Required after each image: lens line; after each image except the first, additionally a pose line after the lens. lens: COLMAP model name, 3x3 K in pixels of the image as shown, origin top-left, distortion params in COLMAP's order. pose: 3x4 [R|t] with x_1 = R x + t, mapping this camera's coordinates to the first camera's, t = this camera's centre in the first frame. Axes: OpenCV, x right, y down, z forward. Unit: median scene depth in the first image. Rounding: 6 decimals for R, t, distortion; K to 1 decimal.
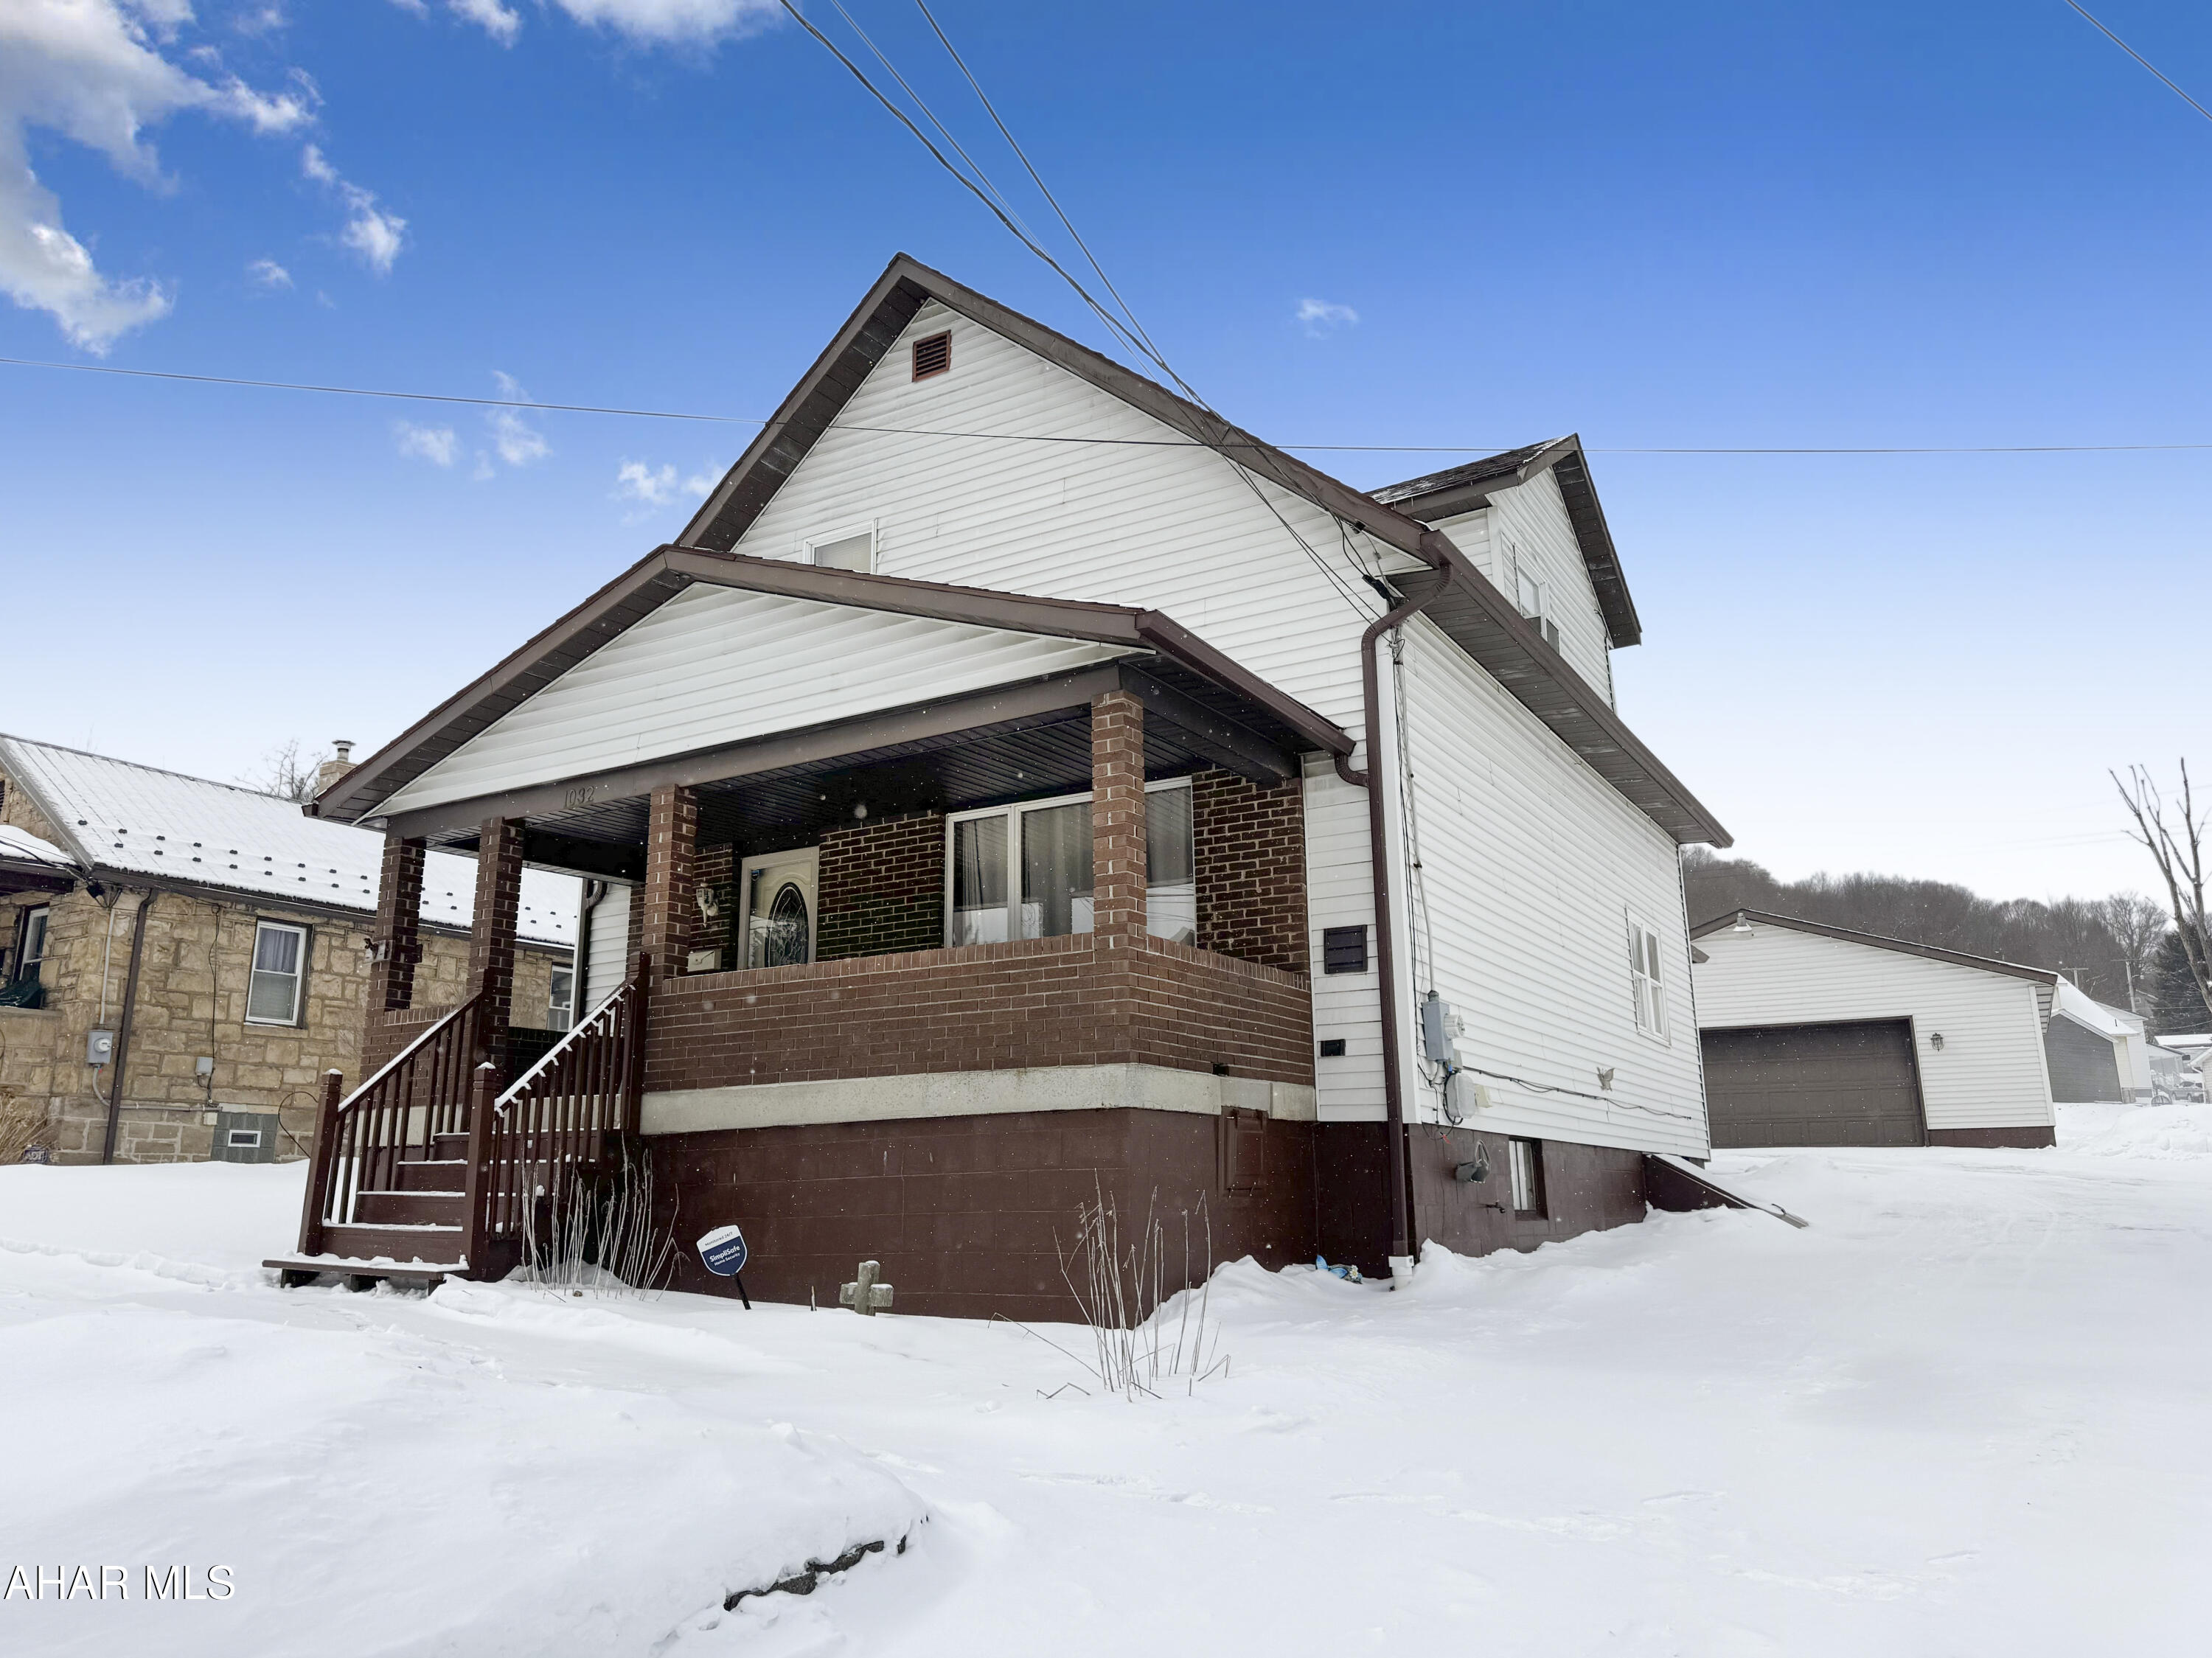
lens RADIAL K [[1569.4, 0, 1106.0], [0, 1569.4, 829.0], [0, 0, 1]] dist [0.046193, -0.054389]
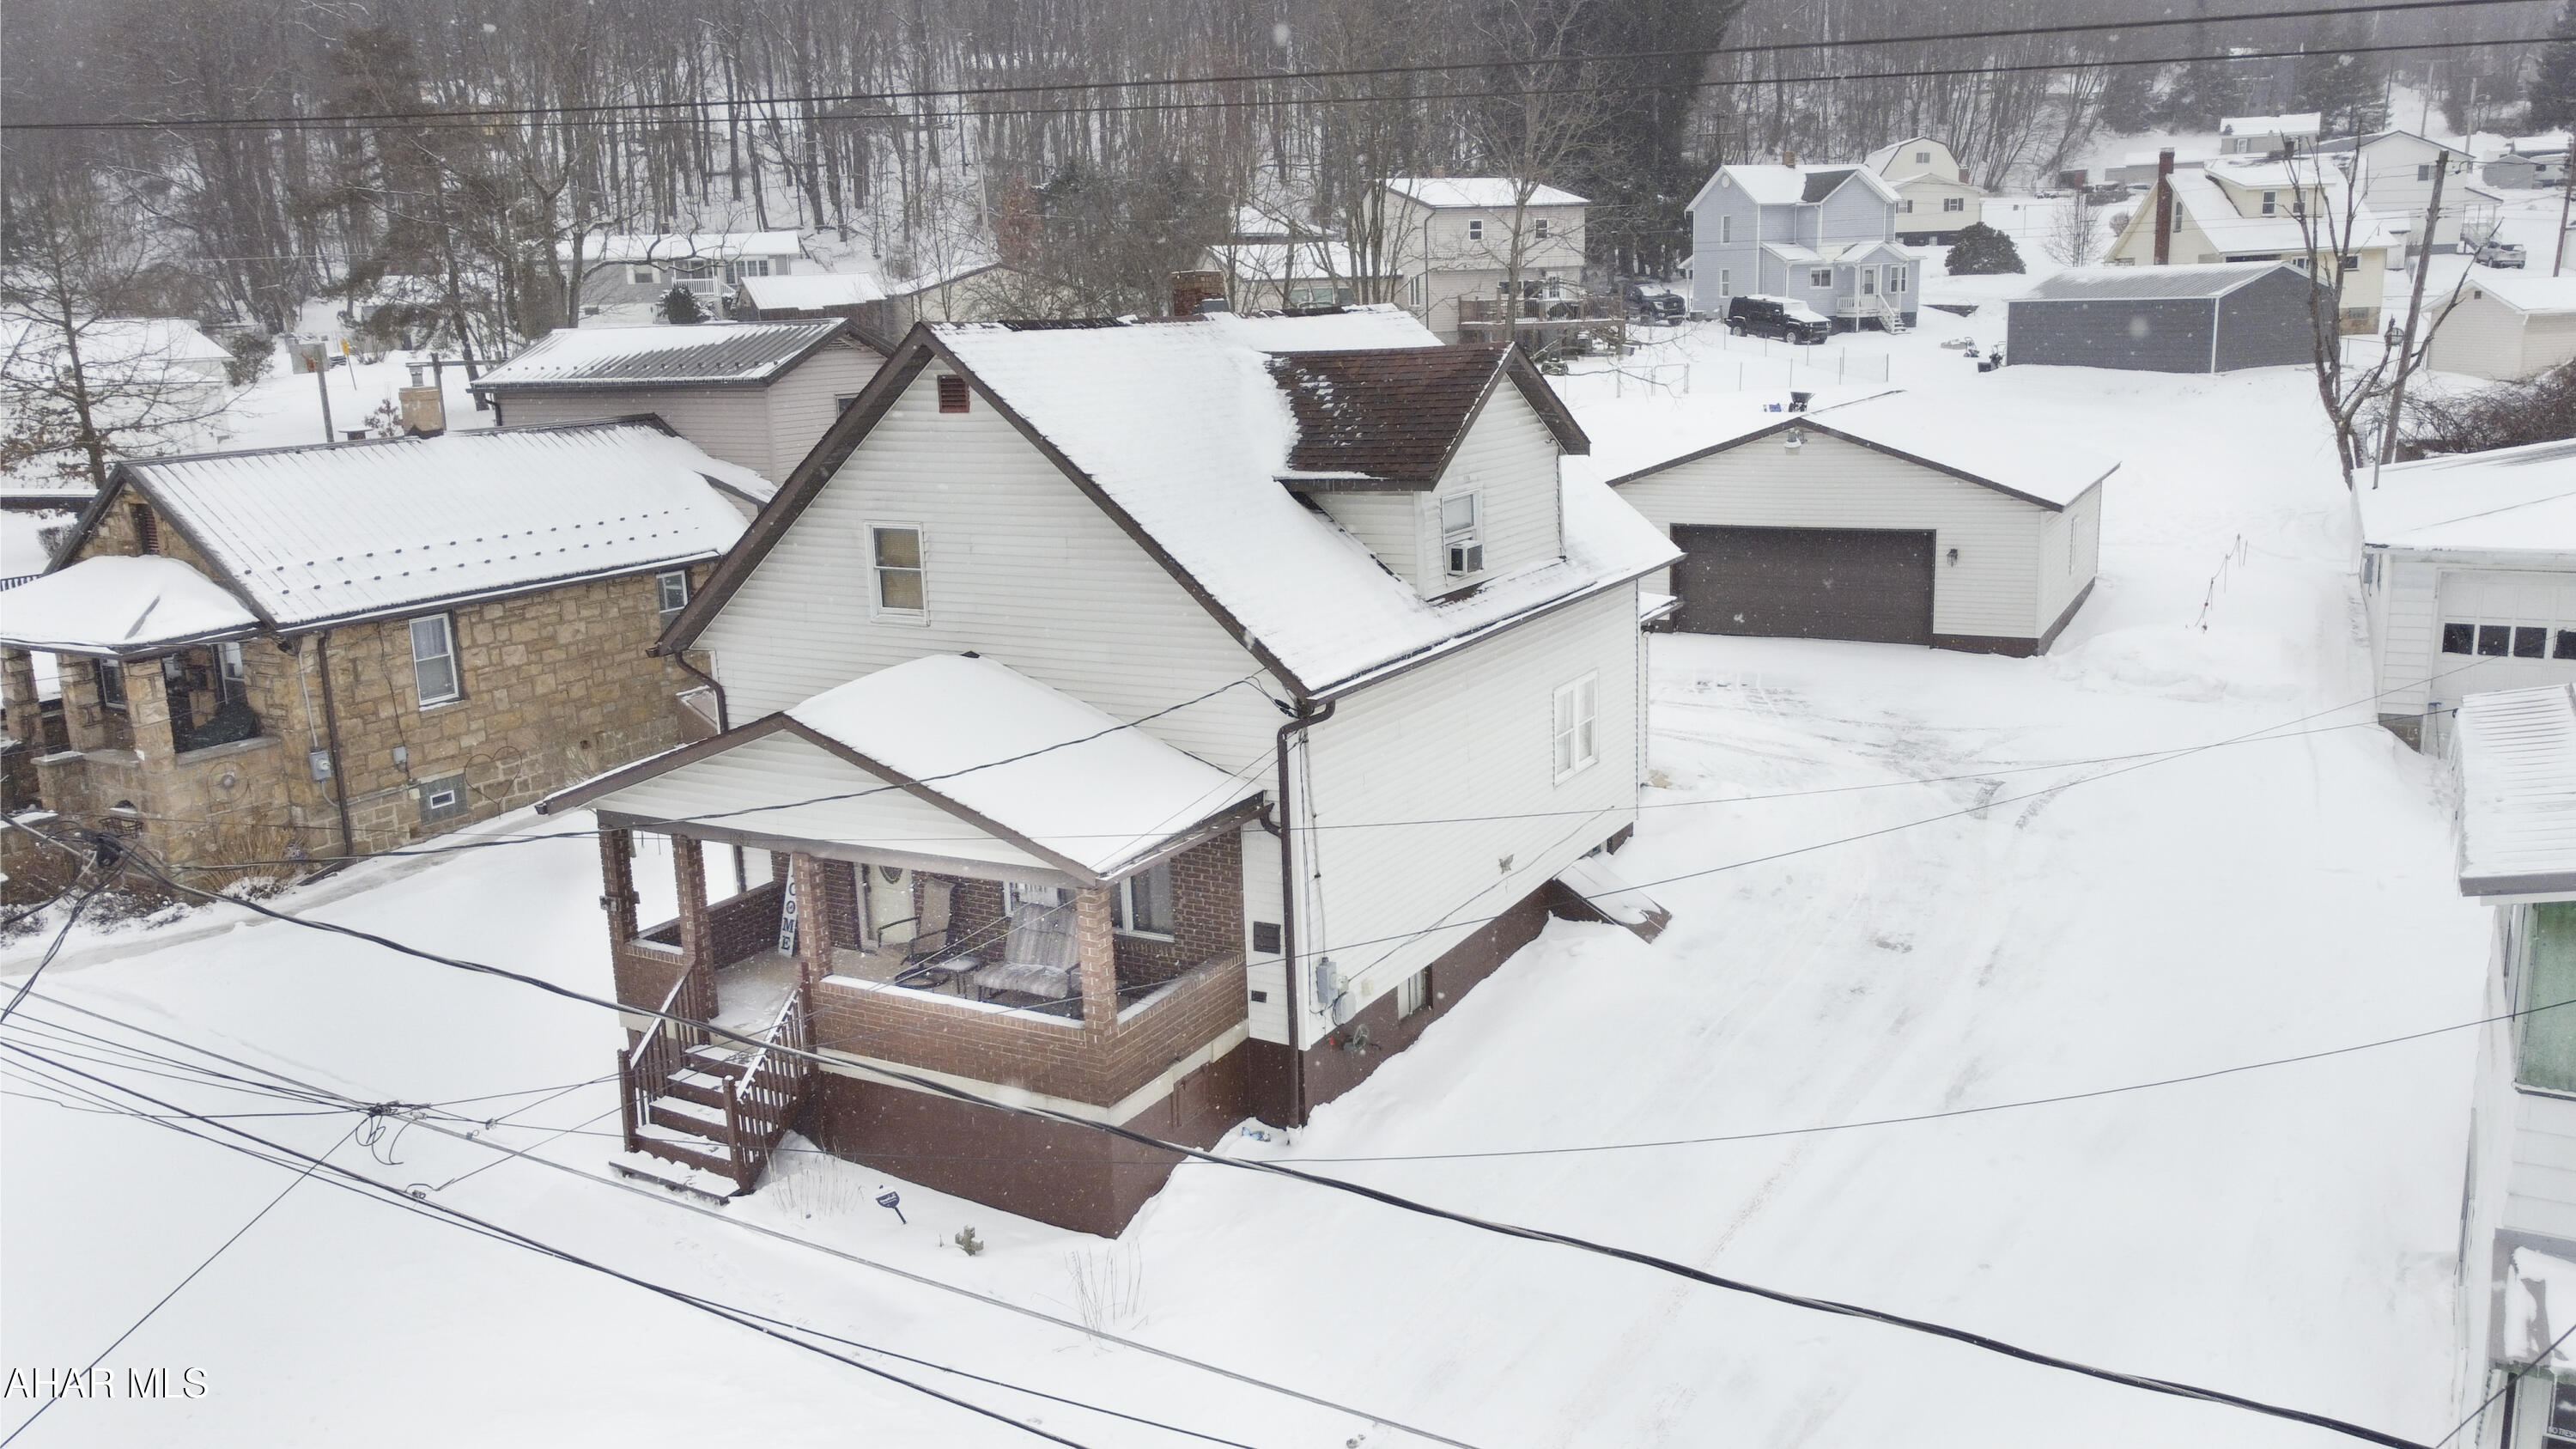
lens RADIAL K [[1930.2, 0, 1288.0], [0, 1930.2, 724.5], [0, 0, 1]] dist [-0.002109, -0.000365]
pose [[0.999563, -0.028397, 0.008217, 0.127699], [0.022009, 0.900422, 0.434461, -0.712877], [-0.019736, -0.434091, 0.900653, -0.453484]]
